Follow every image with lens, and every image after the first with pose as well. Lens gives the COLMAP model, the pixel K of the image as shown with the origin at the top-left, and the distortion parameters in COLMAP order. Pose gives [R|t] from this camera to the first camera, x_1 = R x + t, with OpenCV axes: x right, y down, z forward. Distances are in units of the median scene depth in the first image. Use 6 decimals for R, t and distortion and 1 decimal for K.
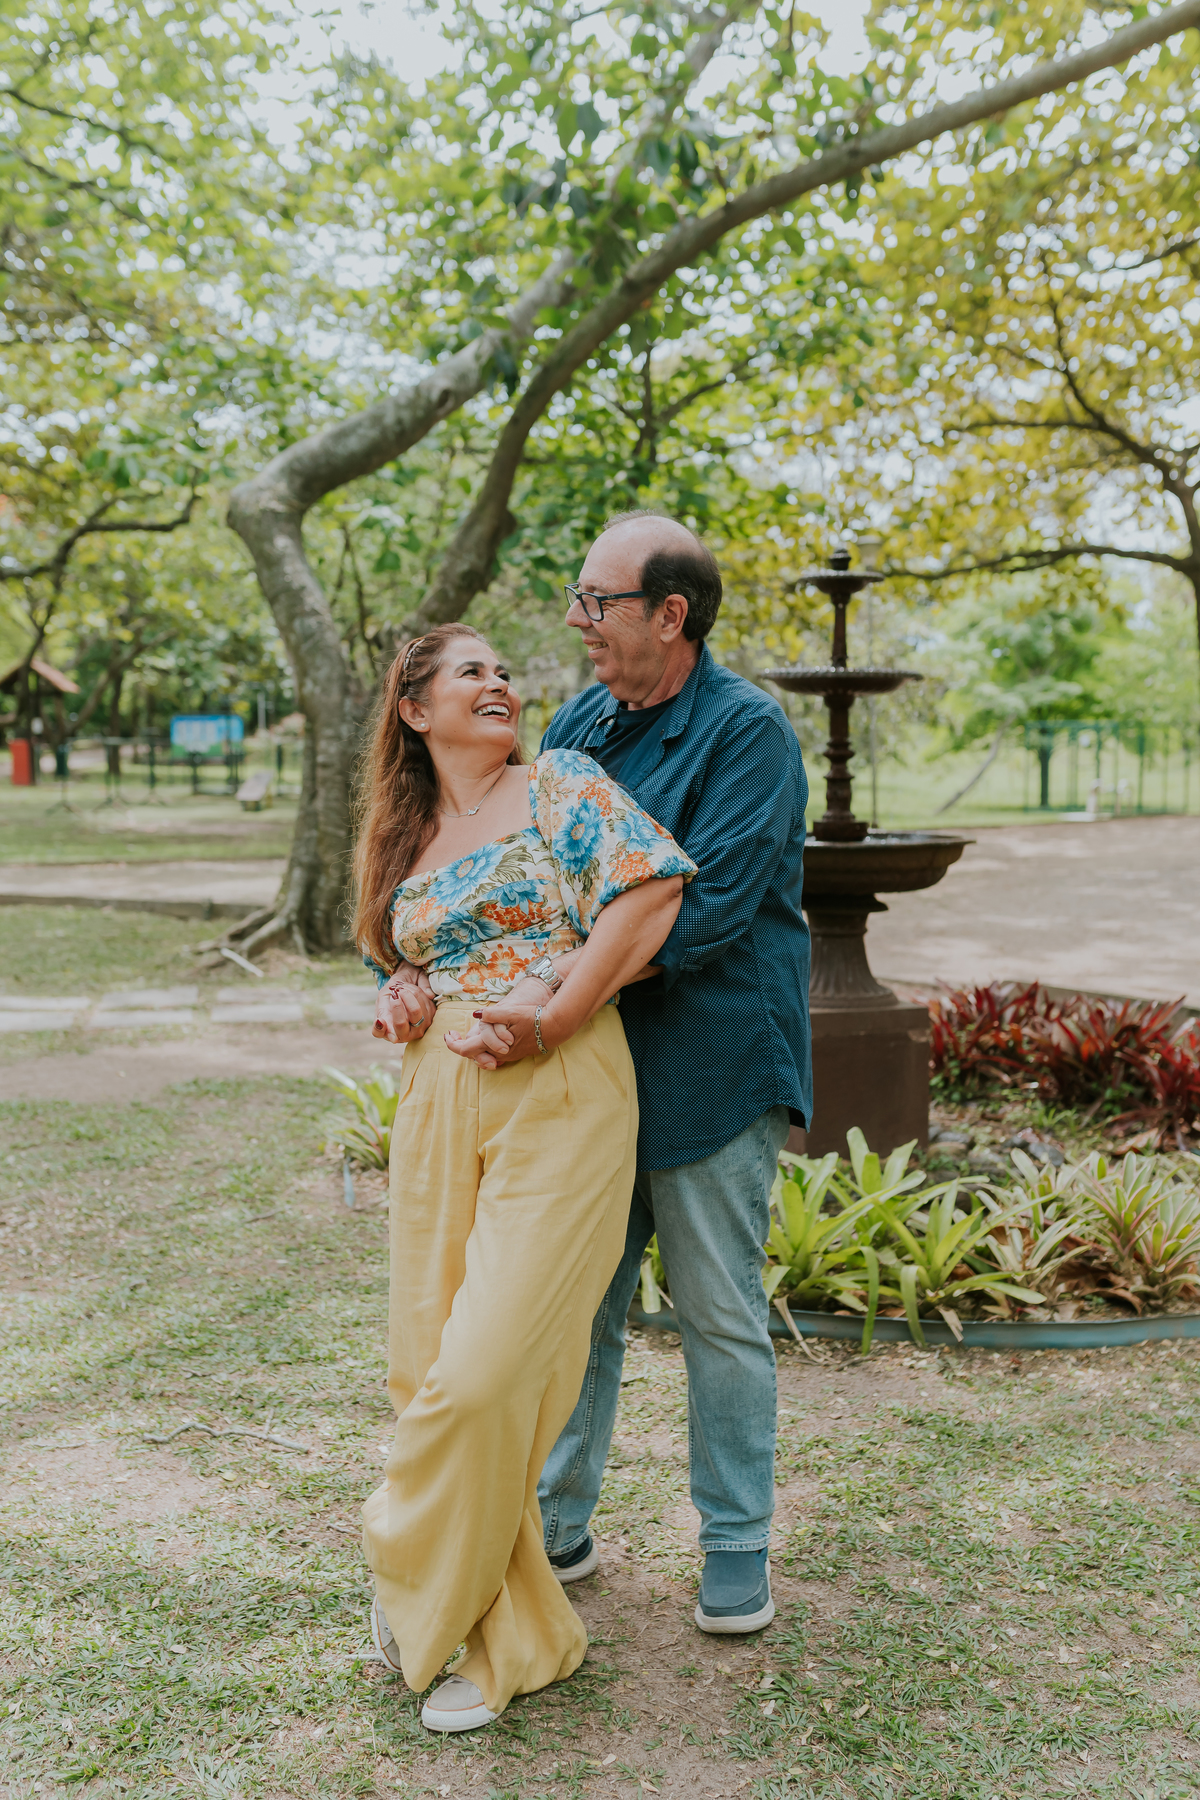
lens RADIAL K [[1811.0, 0, 585.9], [0, 1811.0, 901.3], [0, 0, 1]] dist [-0.000218, 0.009905]
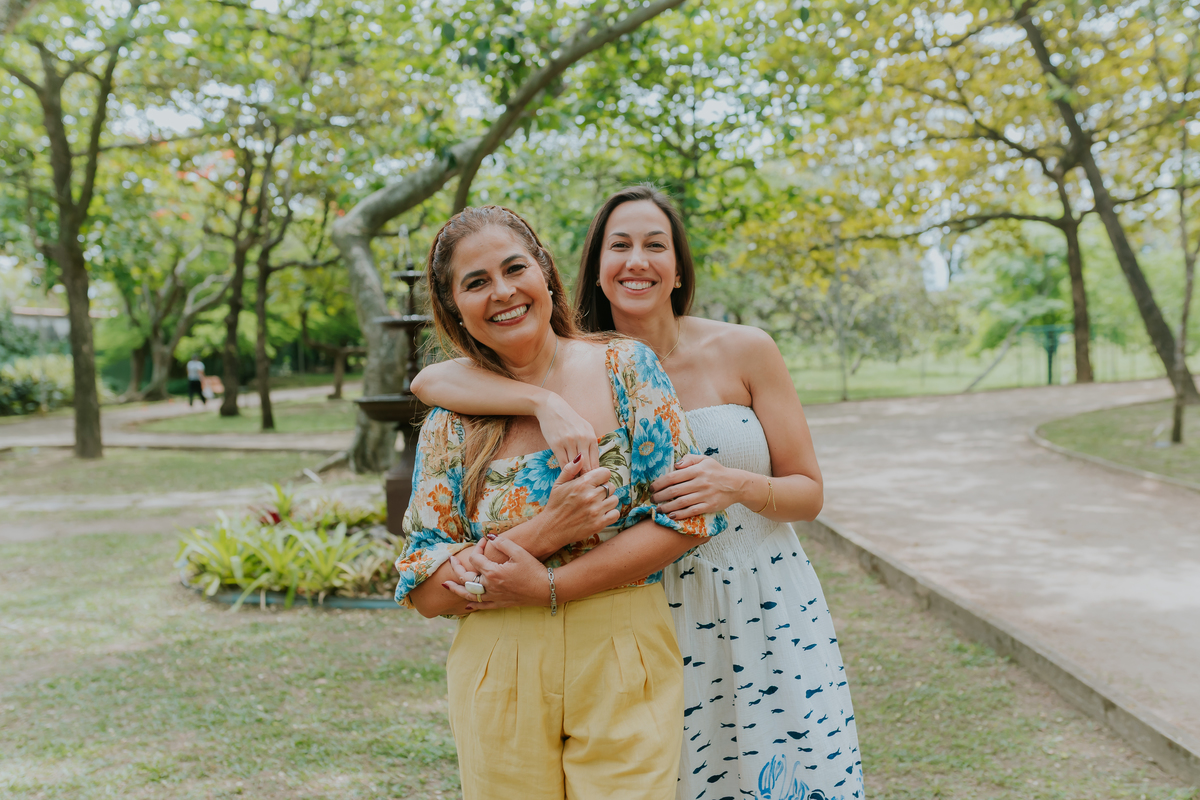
lens RADIAL K [[1207.3, 0, 596.1], [0, 1207.3, 397.7], [0, 0, 1]] dist [-0.000218, 0.009905]
pose [[0.983501, -0.026502, -0.178952, 0.278488], [0.017541, 0.998520, -0.051474, 0.015121], [0.180052, 0.047485, 0.982510, -0.134684]]
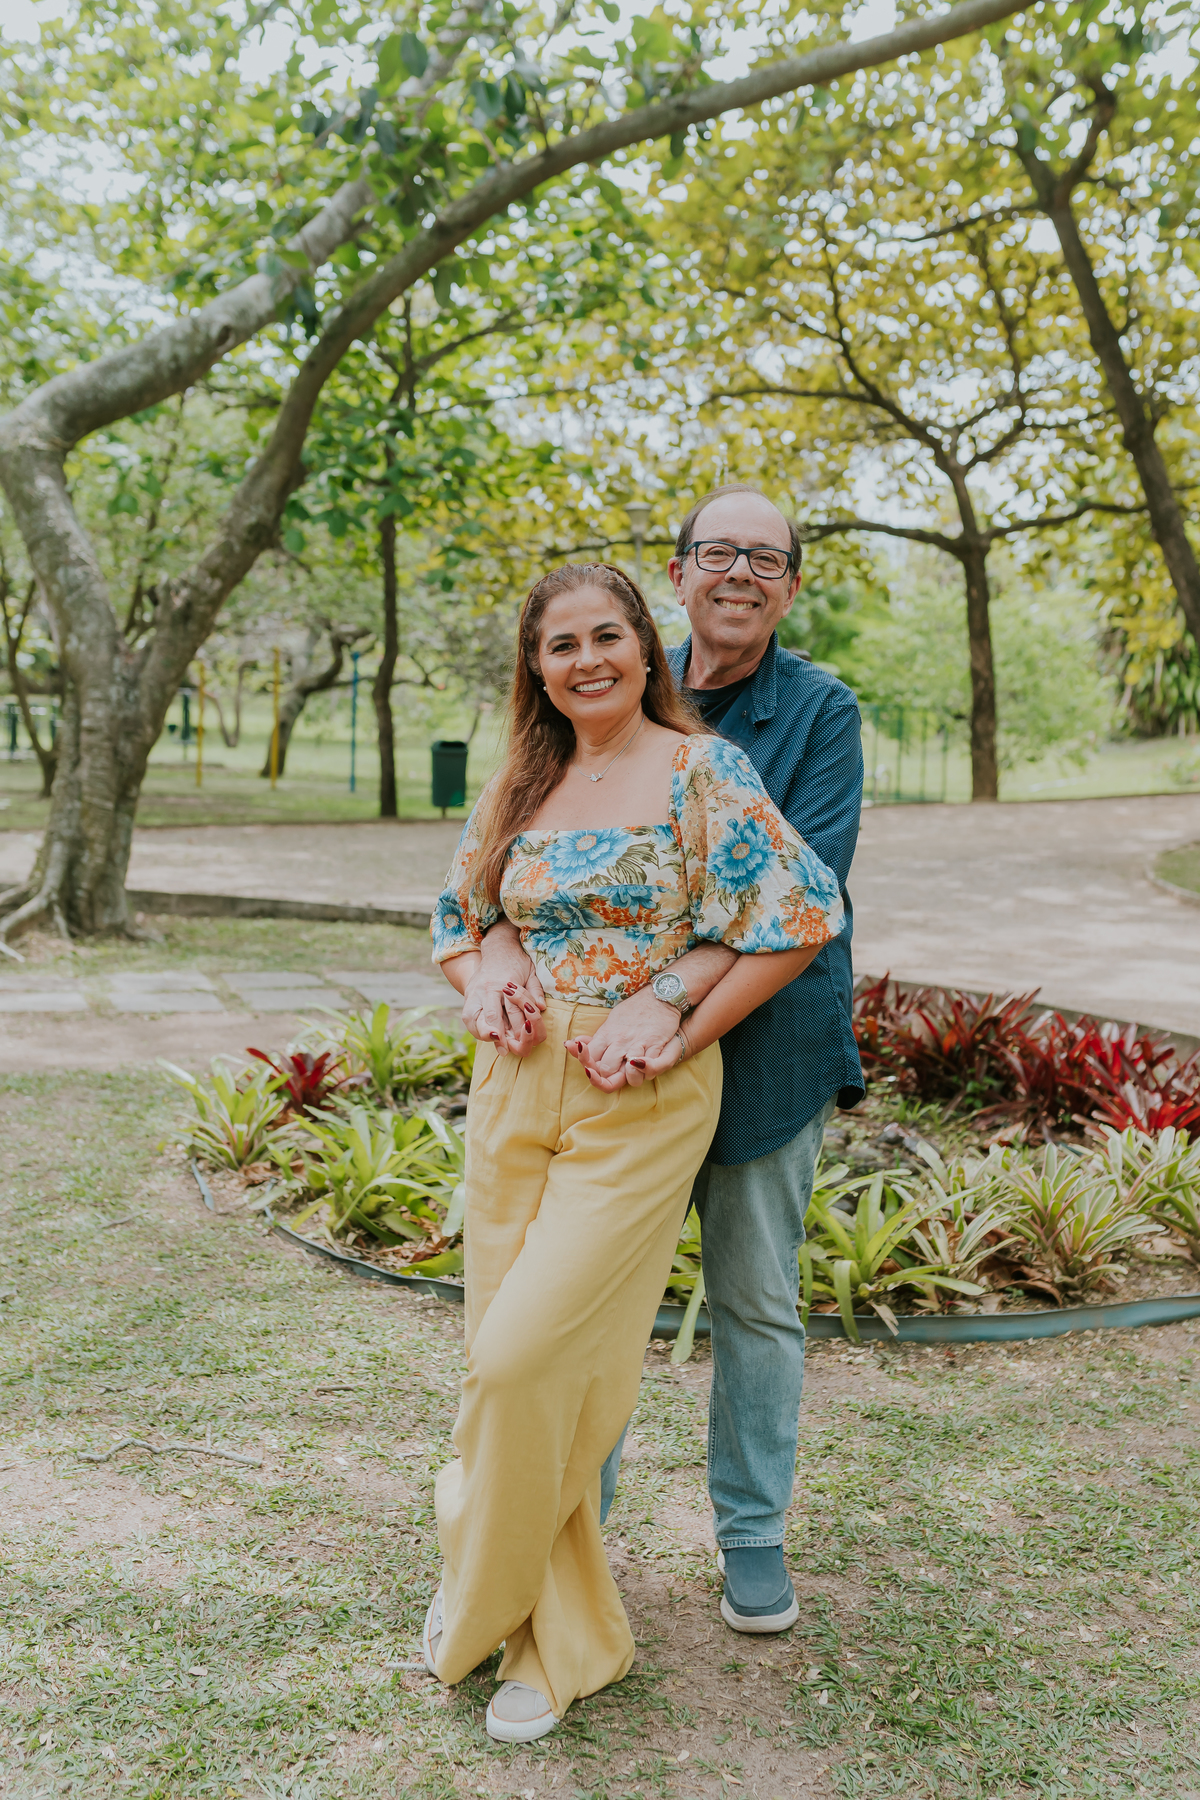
lens RADIAL K [[1961.4, 0, 601.3], [0, 1961.4, 856.7], [0, 0, 1]] dist [-0.000975, 0.007639]
pose [[0.987148, 0.016276, 0.158979, -0.048172], [-0.013902, 0.999775, -0.016039, 0.000670], [-0.159205, 0.013622, 0.987152, -0.012027]]
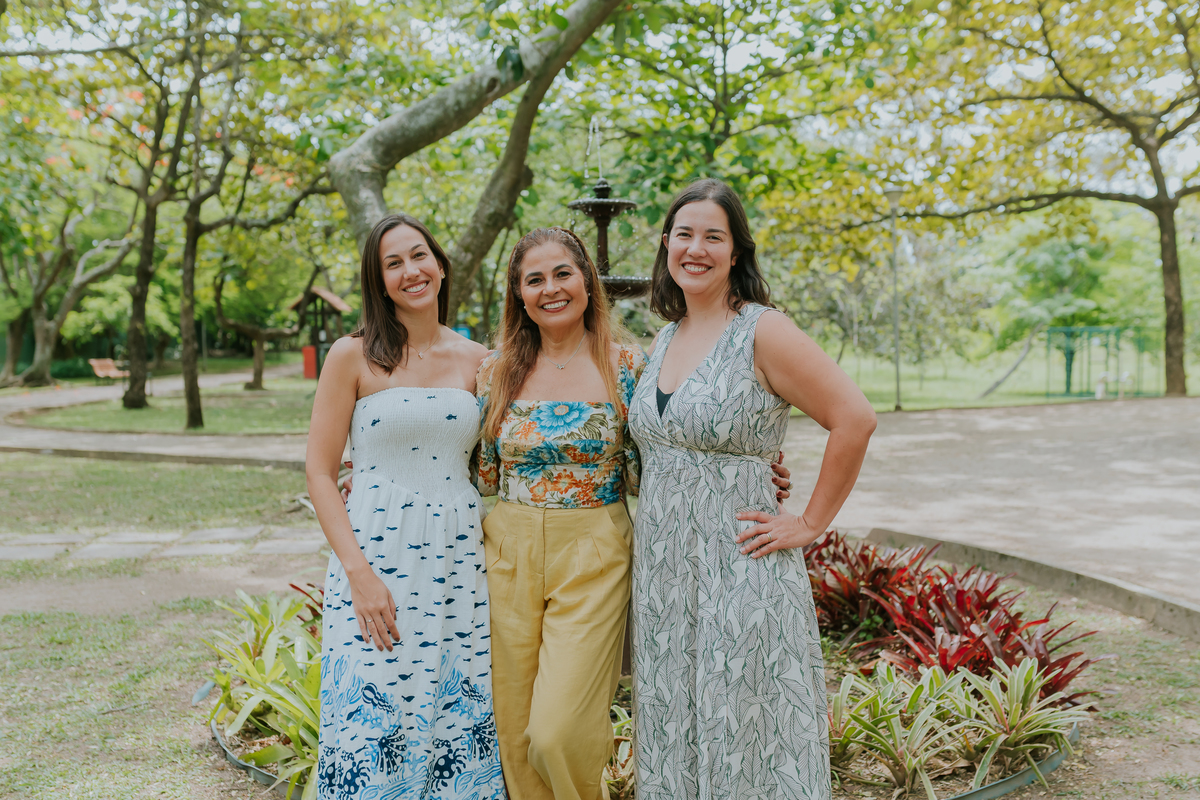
lens RADIAL K [[1327.5, 0, 600.2], [0, 1327.5, 439.1], [0, 0, 1]] dist [-0.000964, -0.001268]
pose [[0.992460, 0.003079, -0.122534, 0.133629], [-0.005311, 0.999826, -0.017897, -0.000815], [0.122458, 0.018413, 0.992303, 0.053485]]
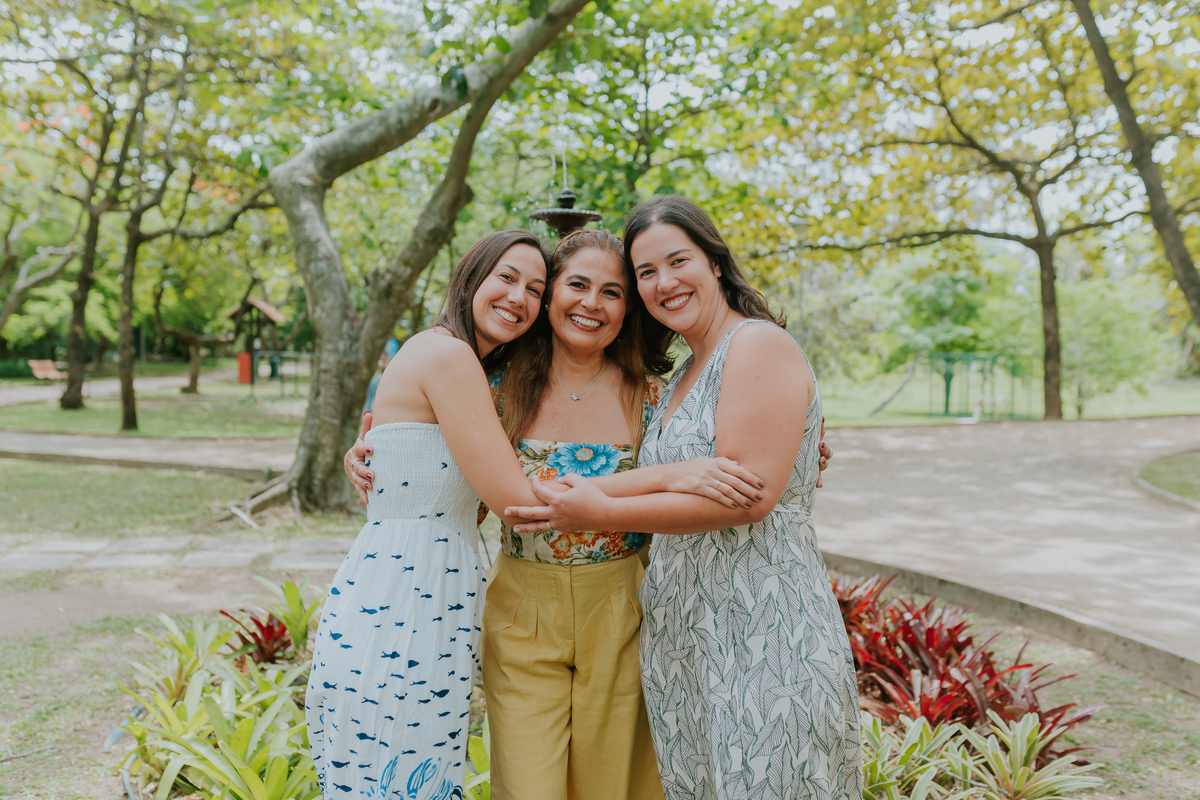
lens RADIAL K [[1214.9, 0, 595.8], [0, 1214.9, 403.4], [0, 0, 1]] dist [-0.000797, 0.001373]
pose [[0.998248, 0.020930, -0.055343, 0.109555], [-0.023897, 0.998282, -0.053491, -0.007947], [0.054128, 0.054720, 0.997034, 0.117931]]
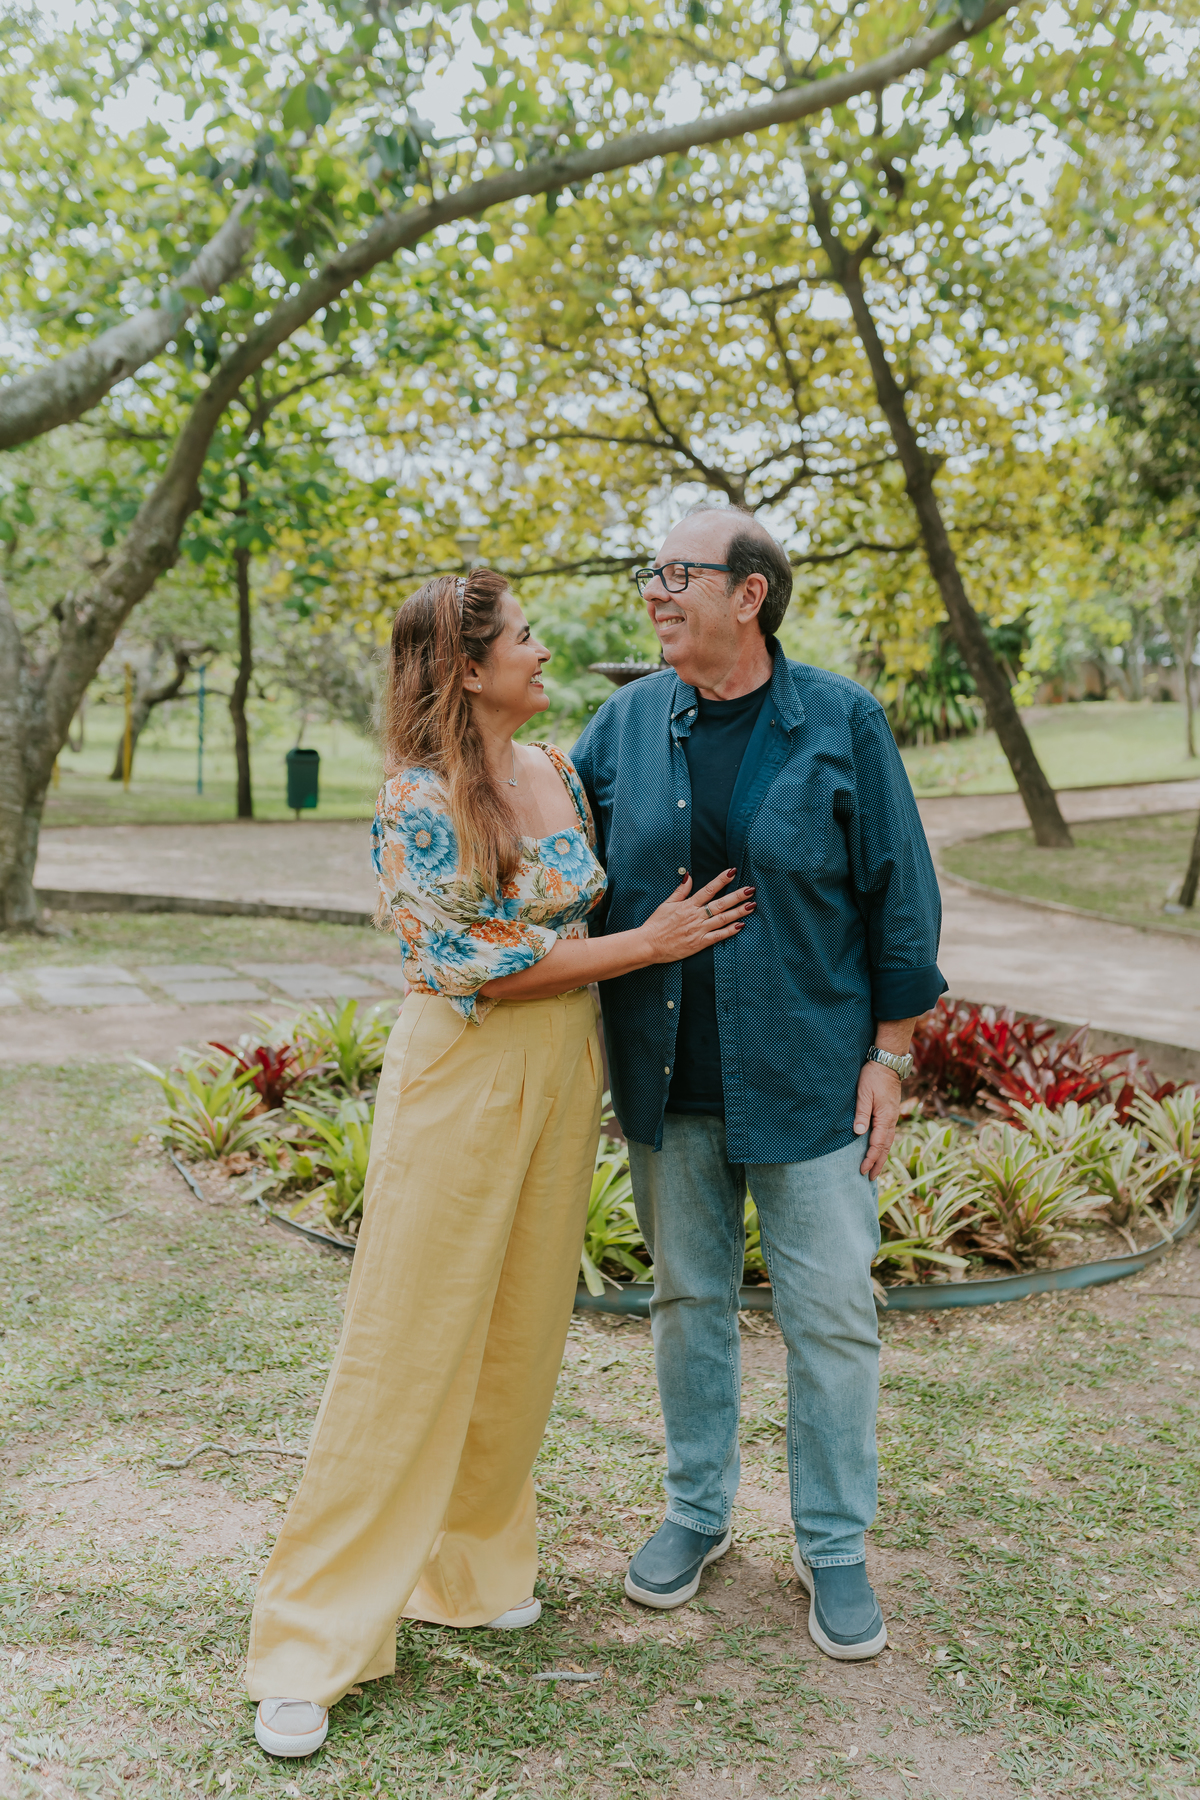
lens RADIAL K [[1722.2, 0, 608.8], [0, 1722.2, 905.6], [0, 0, 1]] dist [-0.003550, 0.009934]
pose [[0.960661, 0.004642, 0.277684, -0.089365], [-0.009062, 0.999852, 0.014638, -0.002373], [-0.277575, -0.016579, 0.960561, 0.028711]]
